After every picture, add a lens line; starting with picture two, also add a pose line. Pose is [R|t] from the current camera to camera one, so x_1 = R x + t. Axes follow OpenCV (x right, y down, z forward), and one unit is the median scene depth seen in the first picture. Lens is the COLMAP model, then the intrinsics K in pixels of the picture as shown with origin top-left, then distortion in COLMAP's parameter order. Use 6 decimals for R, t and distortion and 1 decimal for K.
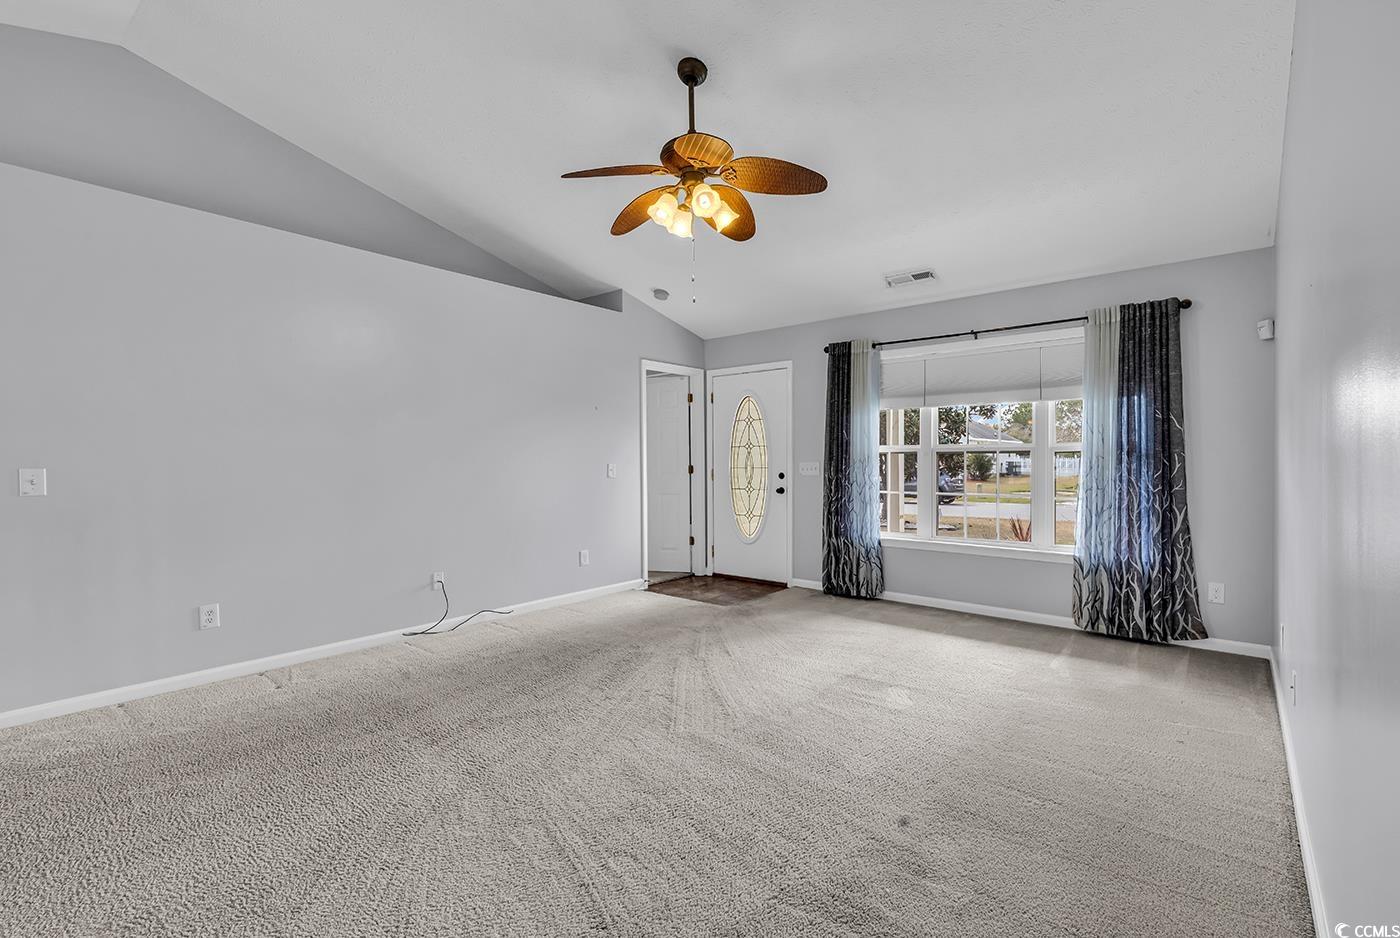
lens RADIAL K [[627.1, 0, 695.6], [0, 627.1, 465.8], [0, 0, 1]] dist [0.008191, -0.001585]
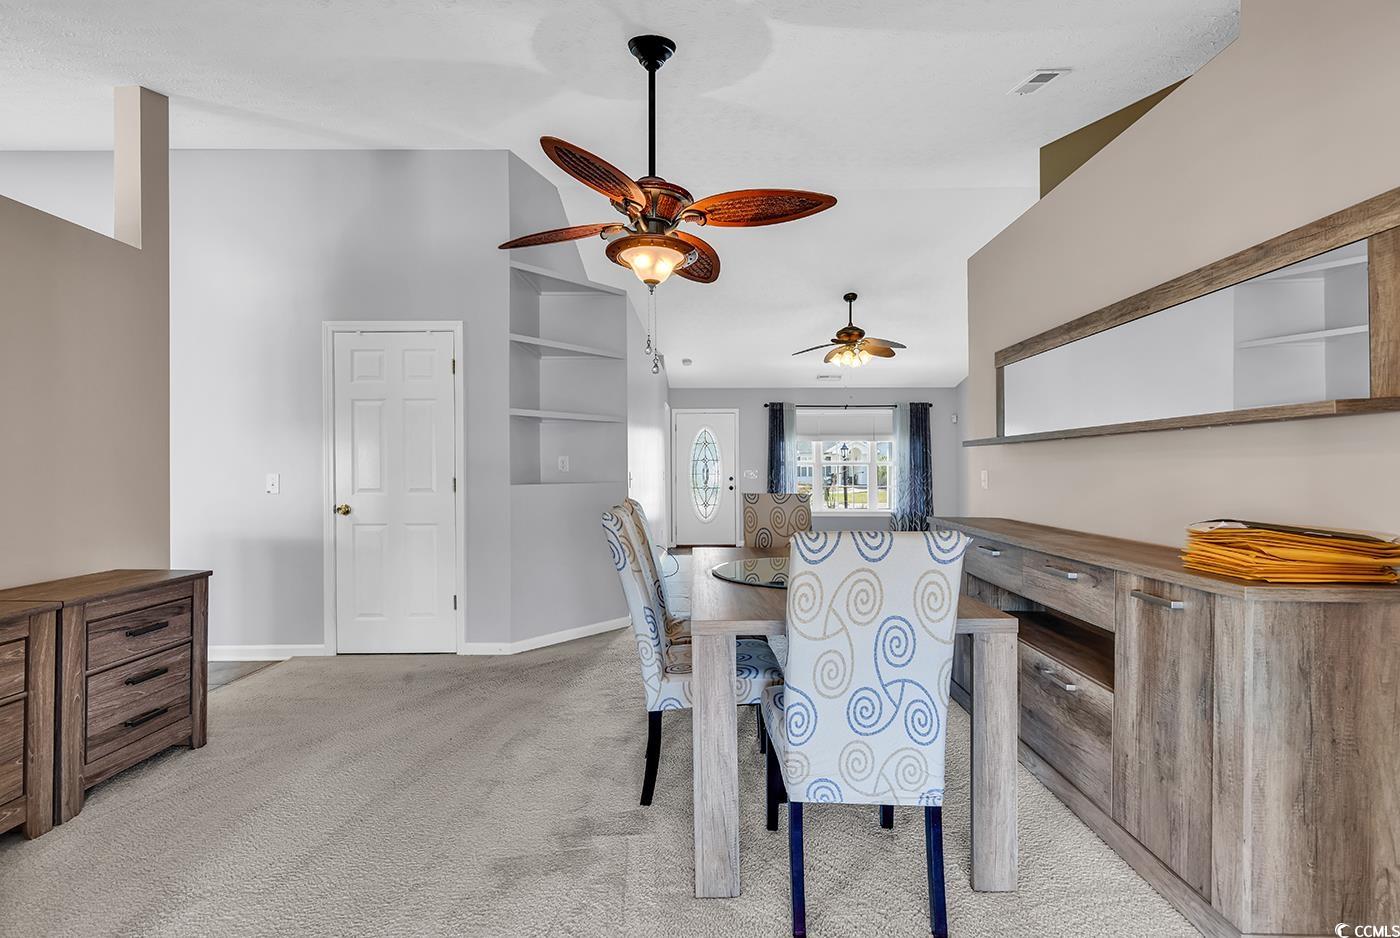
lens RADIAL K [[627.1, 0, 708.0], [0, 627.1, 473.2], [0, 0, 1]] dist [0.008191, -0.001585]
pose [[0.766886, 0.000622, 0.641783, -1.162769], [0.006697, 0.999937, -0.008973, 0.019127], [-0.641748, 0.011179, 0.766834, -0.252045]]
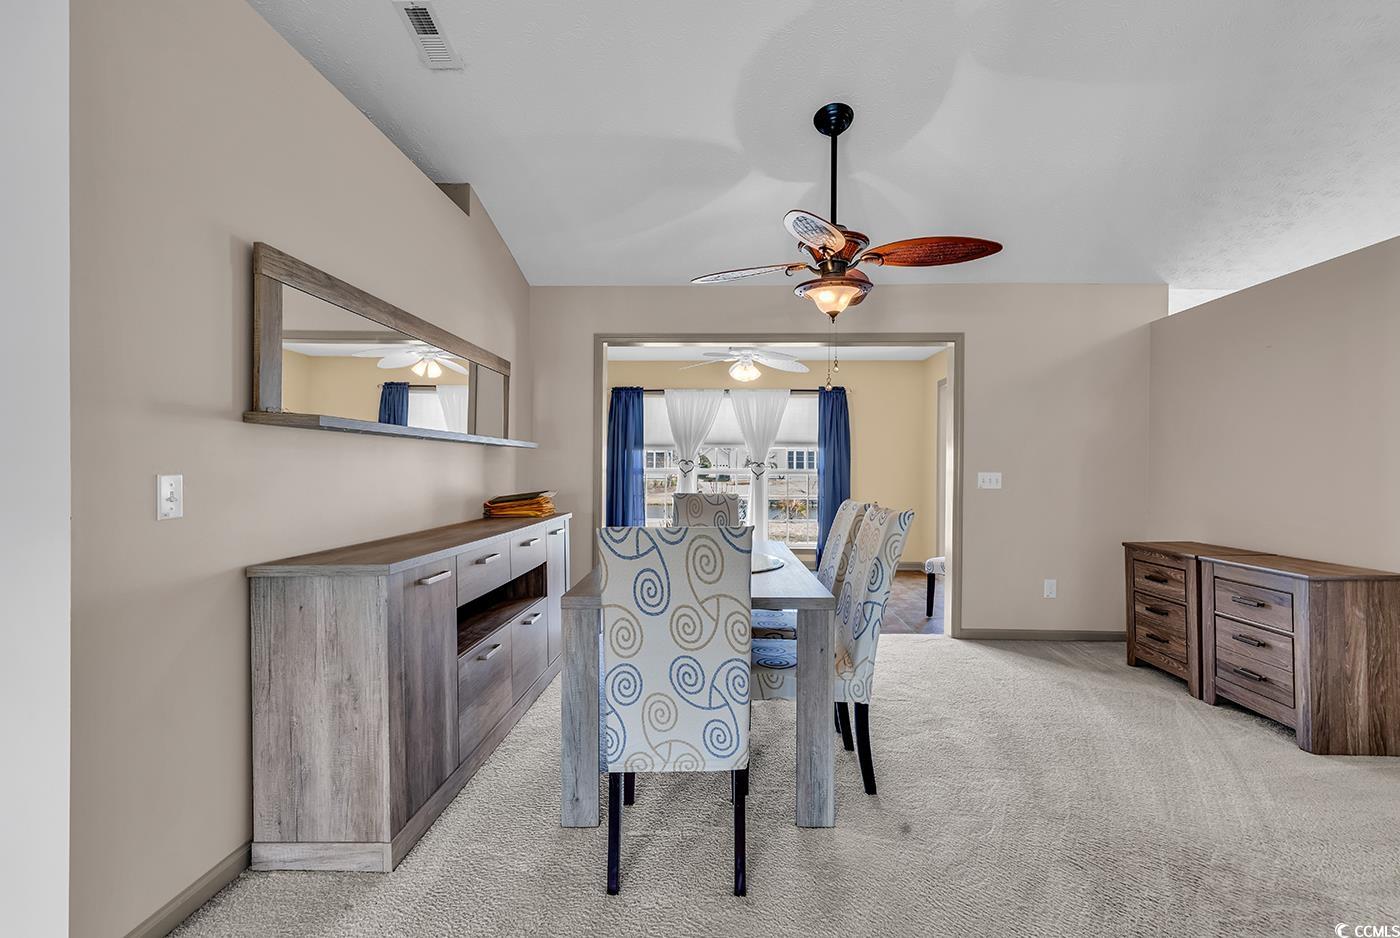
lens RADIAL K [[627.1, 0, 701.4], [0, 627.1, 469.3], [0, 0, 1]] dist [0.008191, -0.001585]
pose [[-0.787803, 0.002860, -0.615921, -0.390918], [-0.010176, 0.999792, 0.017659, 0.001782], [0.615843, 0.020180, -0.787610, 0.570437]]
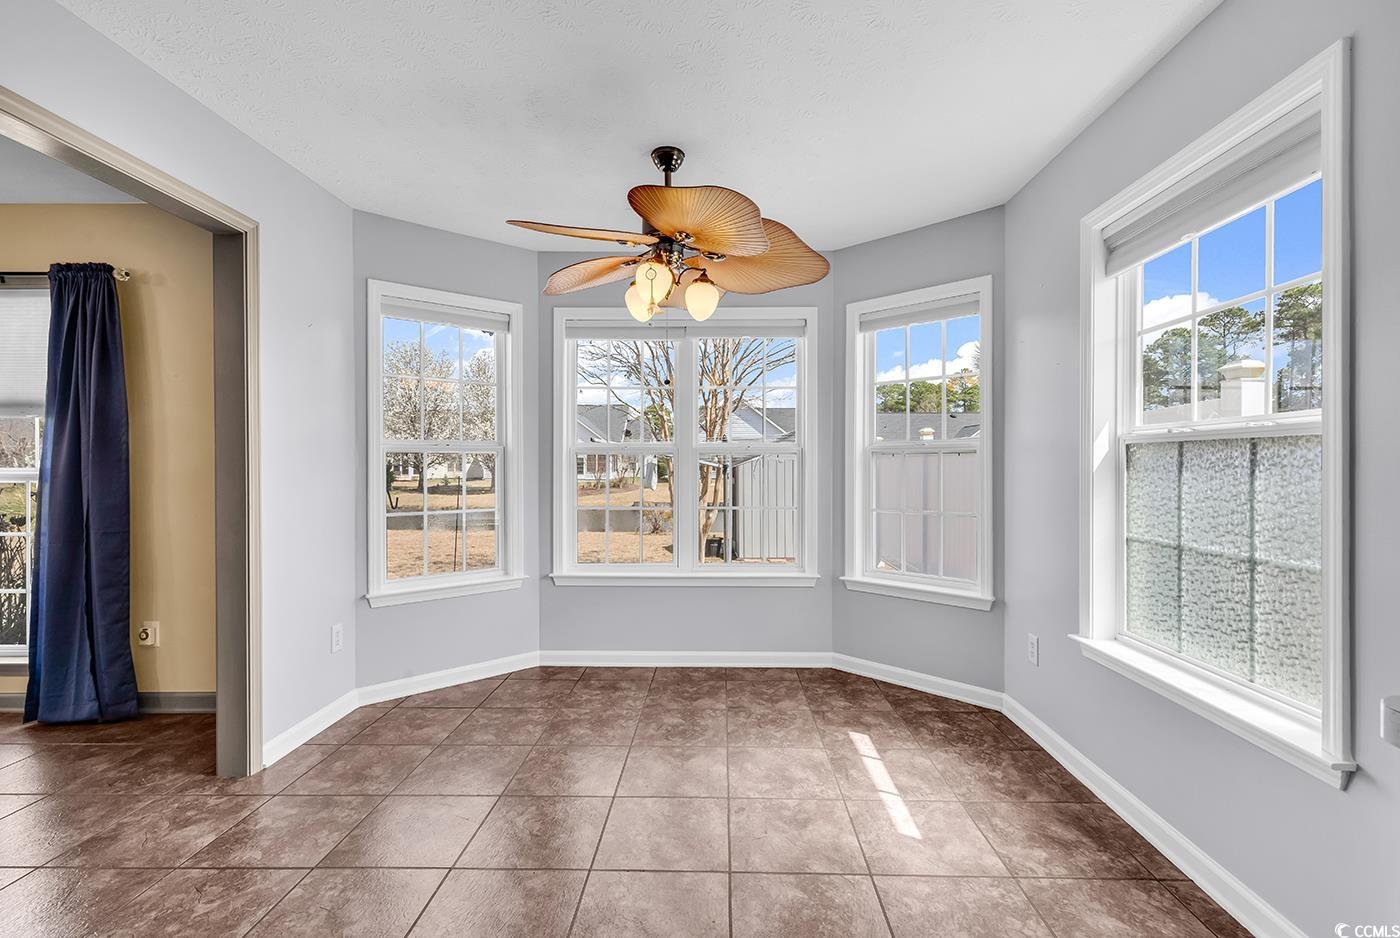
lens RADIAL K [[627.1, 0, 703.2], [0, 627.1, 465.2], [0, 0, 1]] dist [0.008191, -0.001585]
pose [[-0.781069, 0.005832, -0.624418, -1.680408], [-0.000319, 0.999953, 0.009739, 0.014497], [0.624445, 0.007806, -0.781030, 0.420492]]
